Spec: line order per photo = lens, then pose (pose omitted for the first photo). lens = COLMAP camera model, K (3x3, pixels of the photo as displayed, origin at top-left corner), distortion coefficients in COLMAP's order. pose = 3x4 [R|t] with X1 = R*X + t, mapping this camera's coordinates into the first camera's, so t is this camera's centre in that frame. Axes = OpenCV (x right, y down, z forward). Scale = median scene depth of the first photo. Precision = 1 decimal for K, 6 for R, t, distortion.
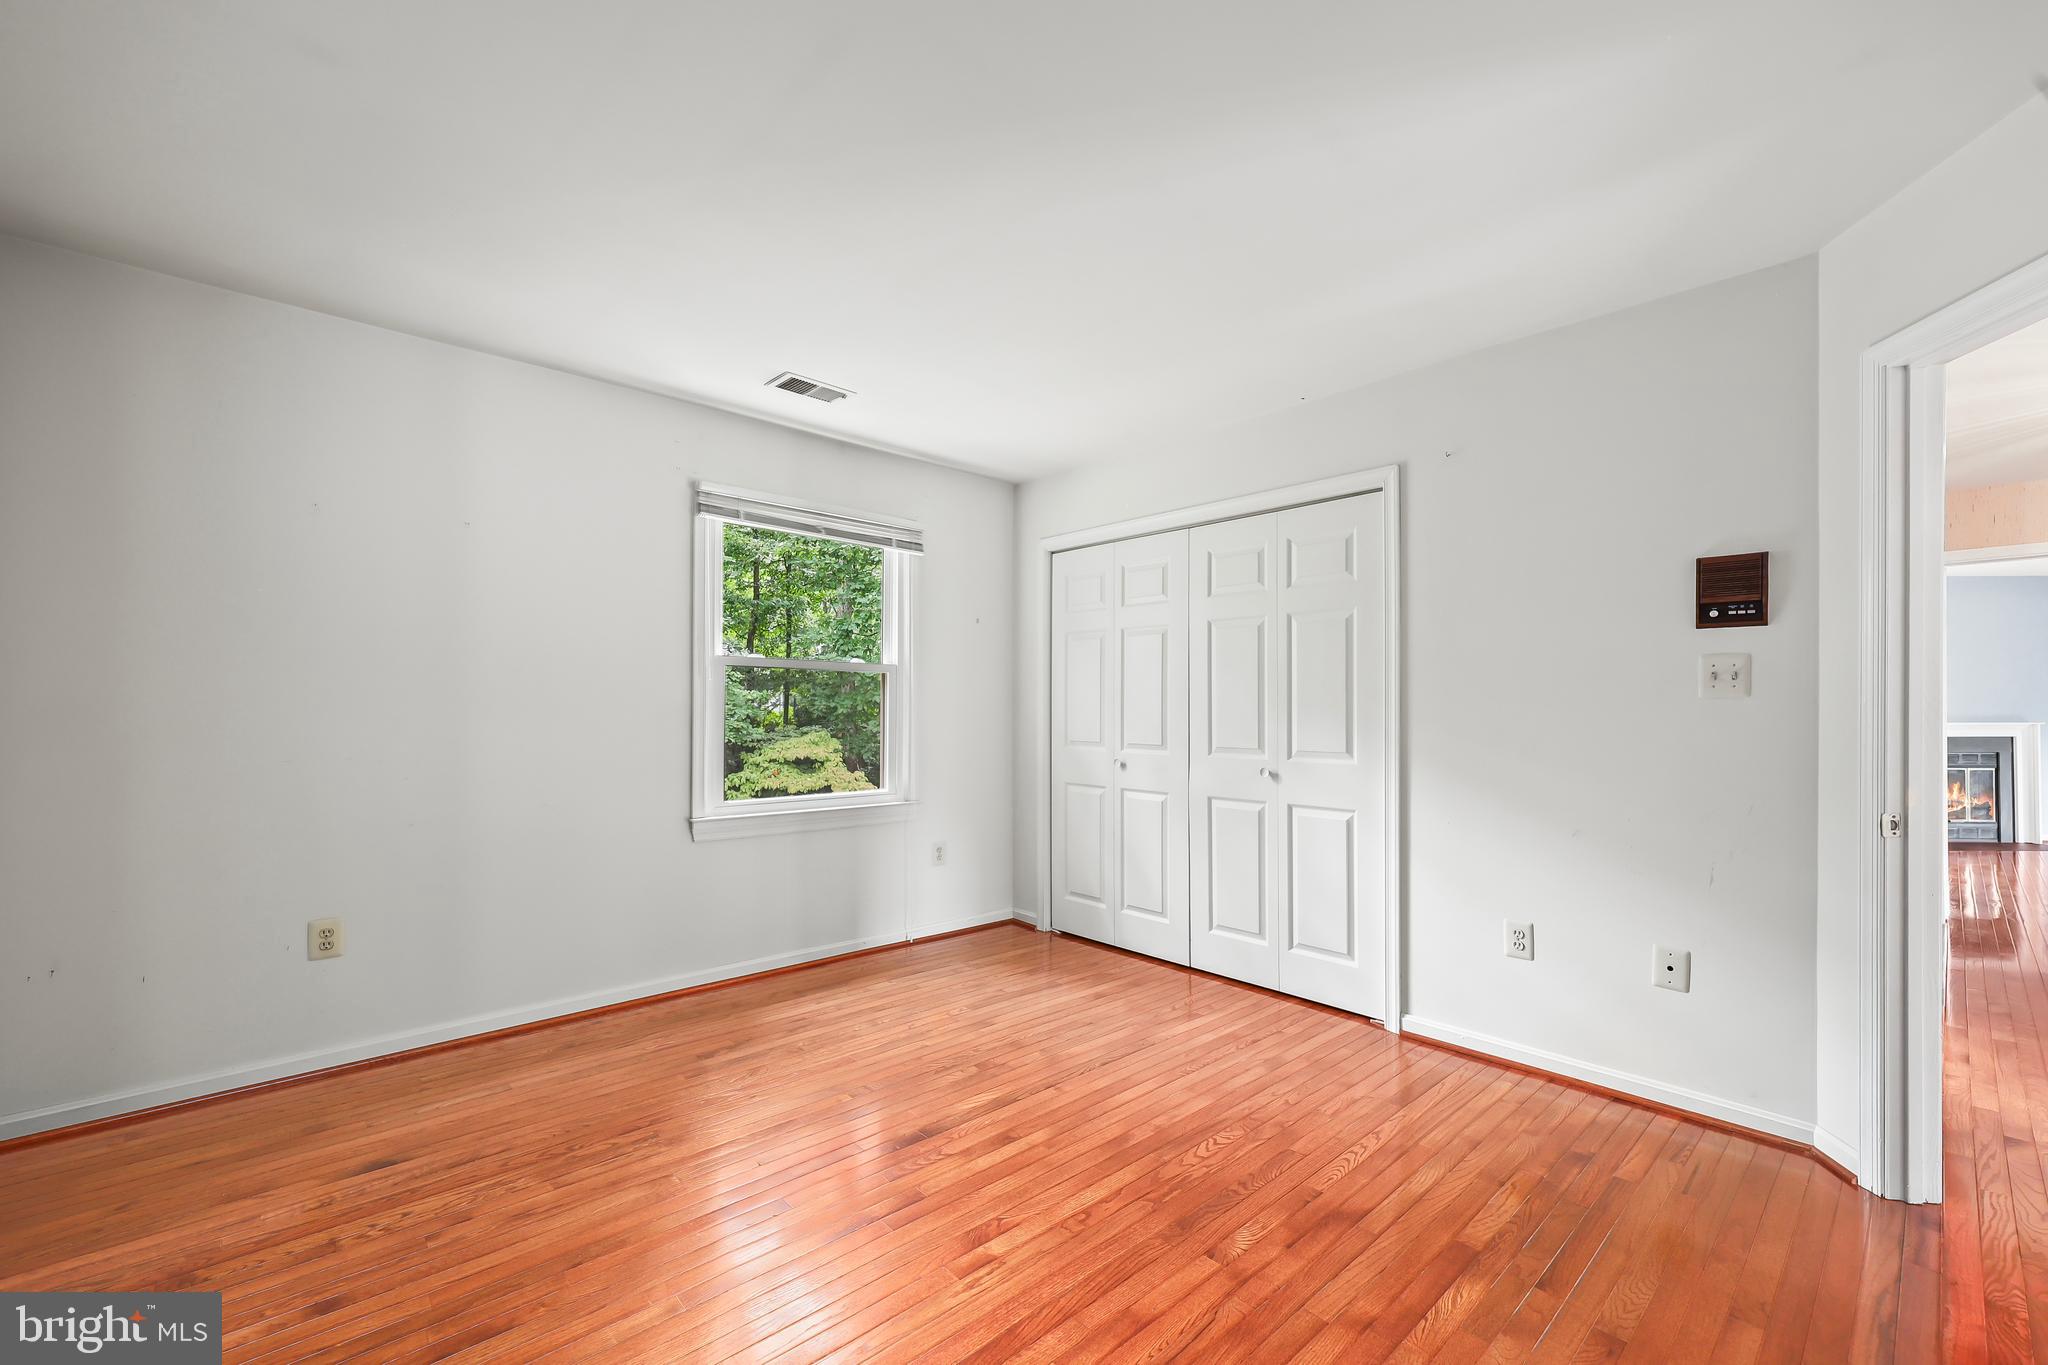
lens RADIAL K [[863.3, 0, 1024.0], [0, 863.3, 682.5], [0, 0, 1]] dist [0.001823, 0.000359]
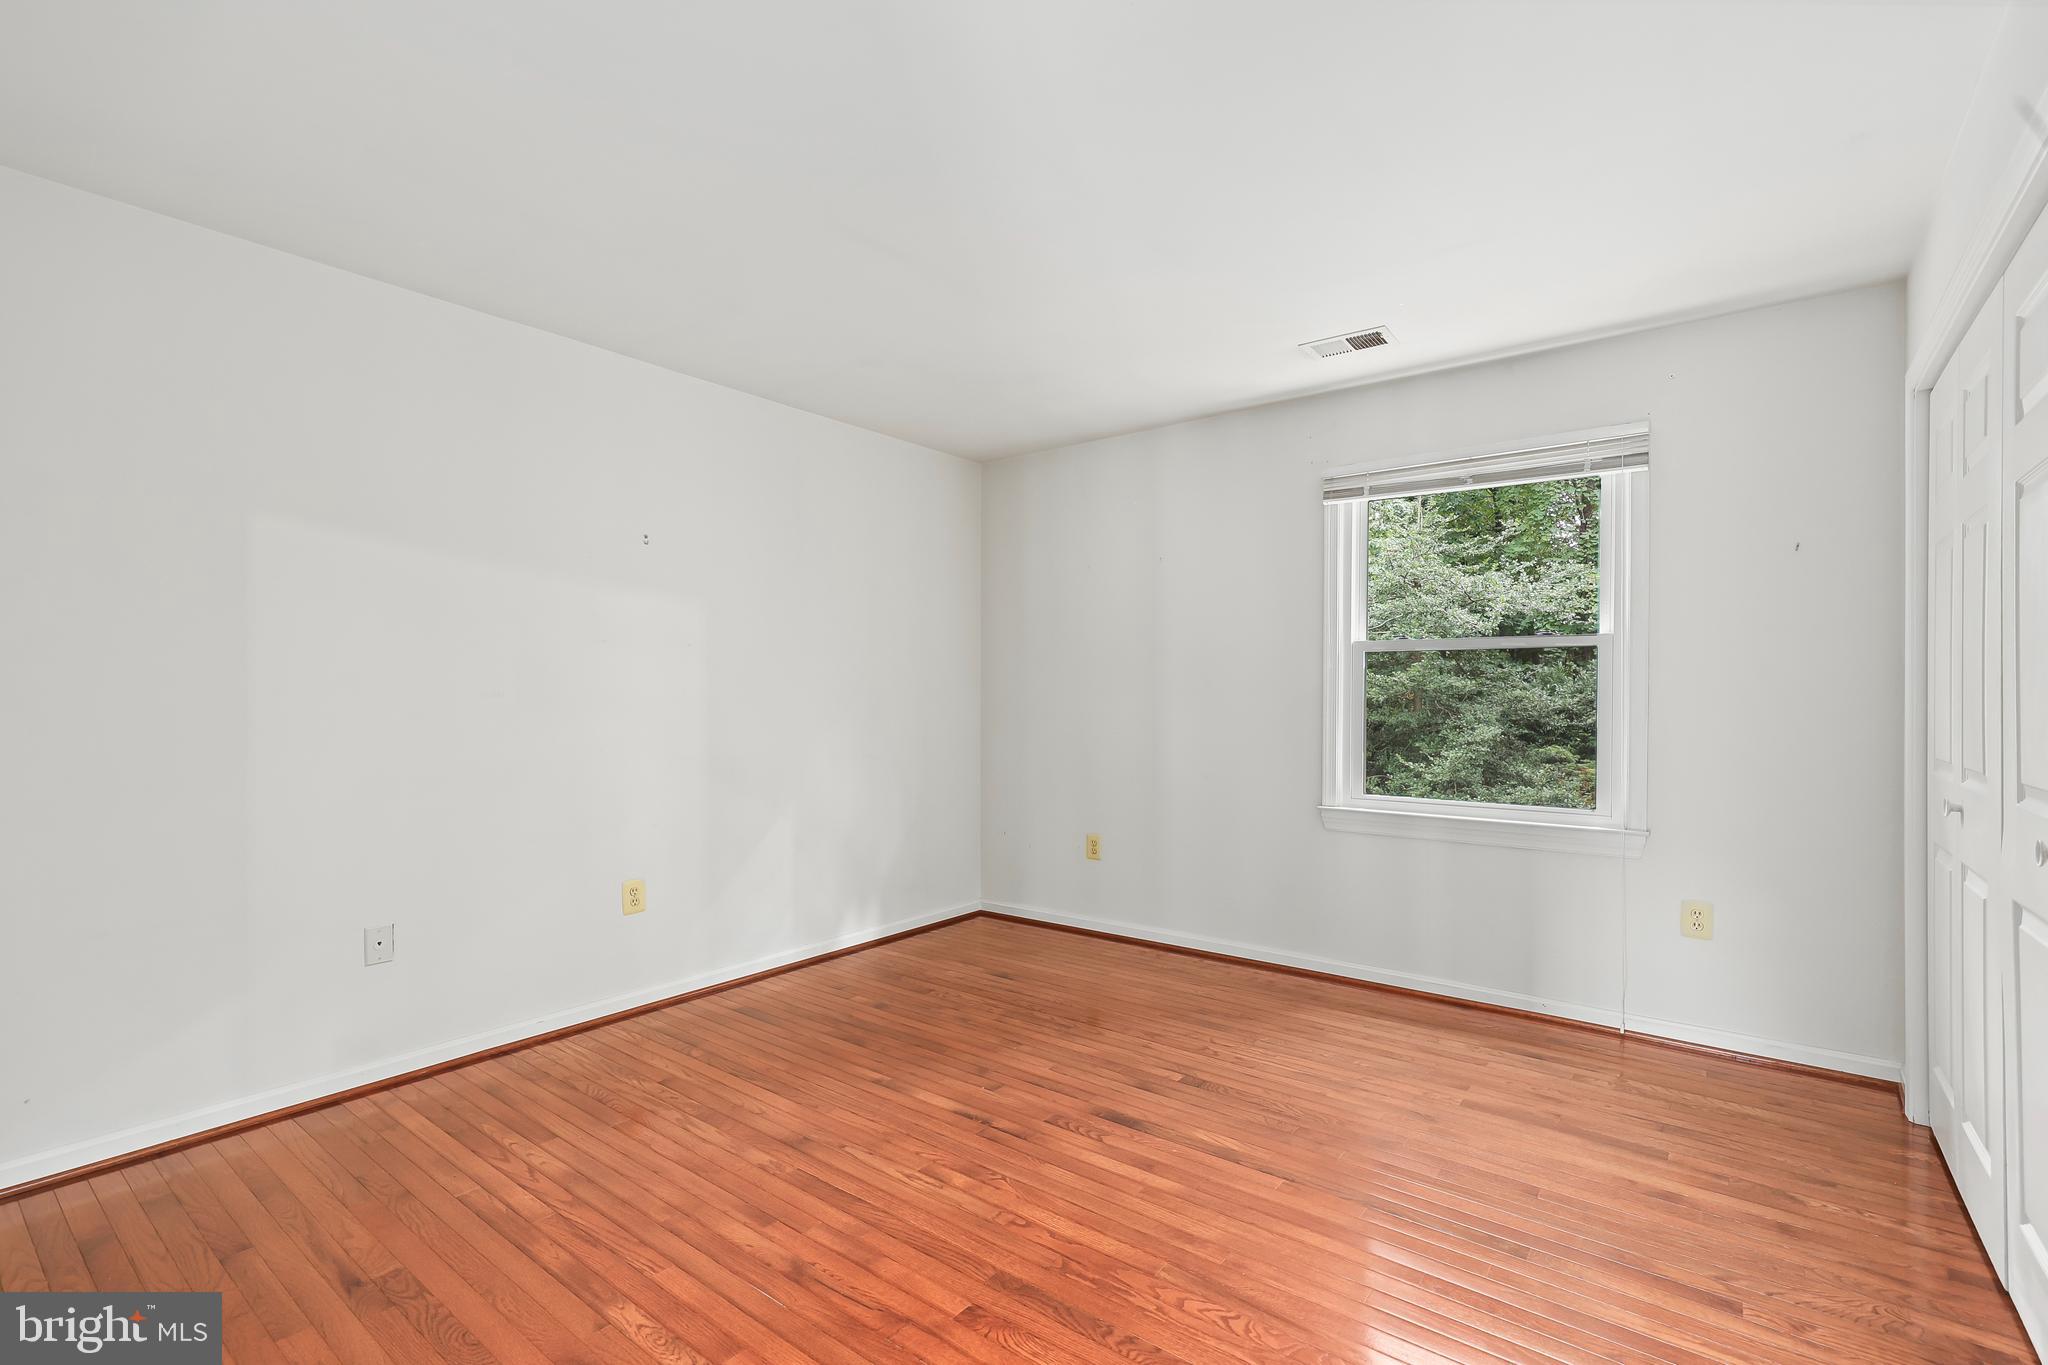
lens RADIAL K [[916.0, 0, 1024.0], [0, 916.0, 682.5], [0, 0, 1]] dist [-0.001020, -0.000081]
pose [[0.160721, -0.019444, -0.986808, 0.725027], [0.028501, 0.999480, -0.015051, 0.022819], [0.986588, -0.025706, 0.161192, 0.571956]]
